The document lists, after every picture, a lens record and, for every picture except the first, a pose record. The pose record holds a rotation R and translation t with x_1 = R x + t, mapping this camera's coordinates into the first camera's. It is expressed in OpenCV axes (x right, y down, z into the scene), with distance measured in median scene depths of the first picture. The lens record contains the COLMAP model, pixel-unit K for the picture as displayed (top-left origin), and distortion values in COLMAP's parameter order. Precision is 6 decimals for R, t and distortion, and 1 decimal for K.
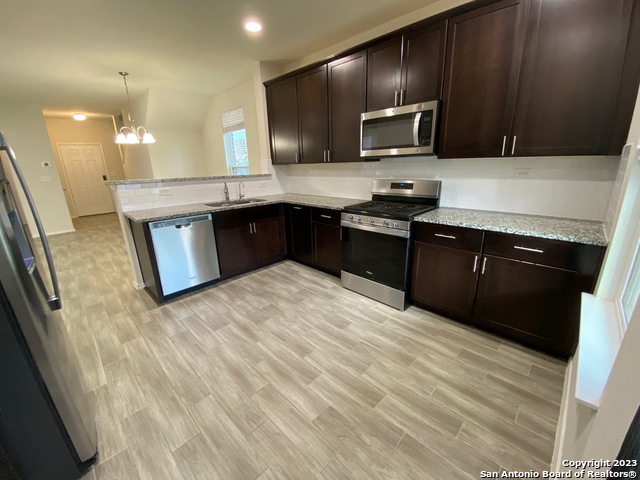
lens RADIAL K [[258.9, 0, 320.0], [0, 258.9, 240.0], [0, 0, 1]] dist [0.016205, -0.028329]
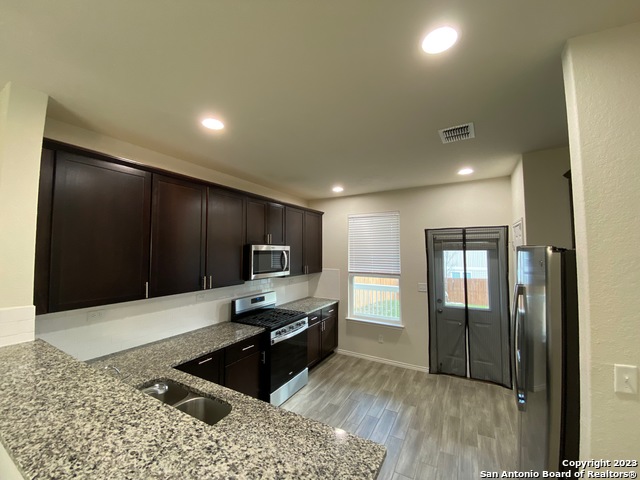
lens RADIAL K [[254.6, 0, 321.2], [0, 254.6, 229.6], [0, 0, 1]] dist [0.035515, -0.027088]
pose [[-0.253980, 0.111551, 0.960755, -1.391345], [0.285591, 0.957687, -0.035697, -0.558413], [-0.924085, 0.265316, -0.275091, 1.334068]]
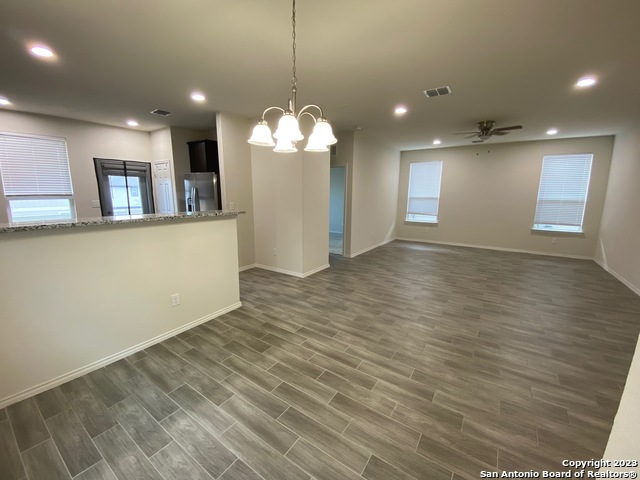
lens RADIAL K [[254.6, 0, 321.2], [0, 254.6, 229.6], [0, 0, 1]] dist [0.035515, -0.027088]
pose [[-0.982116, 0.047838, -0.182099, -1.373583], [-0.035602, 0.902548, 0.429115, -0.926909], [0.184881, 0.427923, -0.884704, 2.970460]]
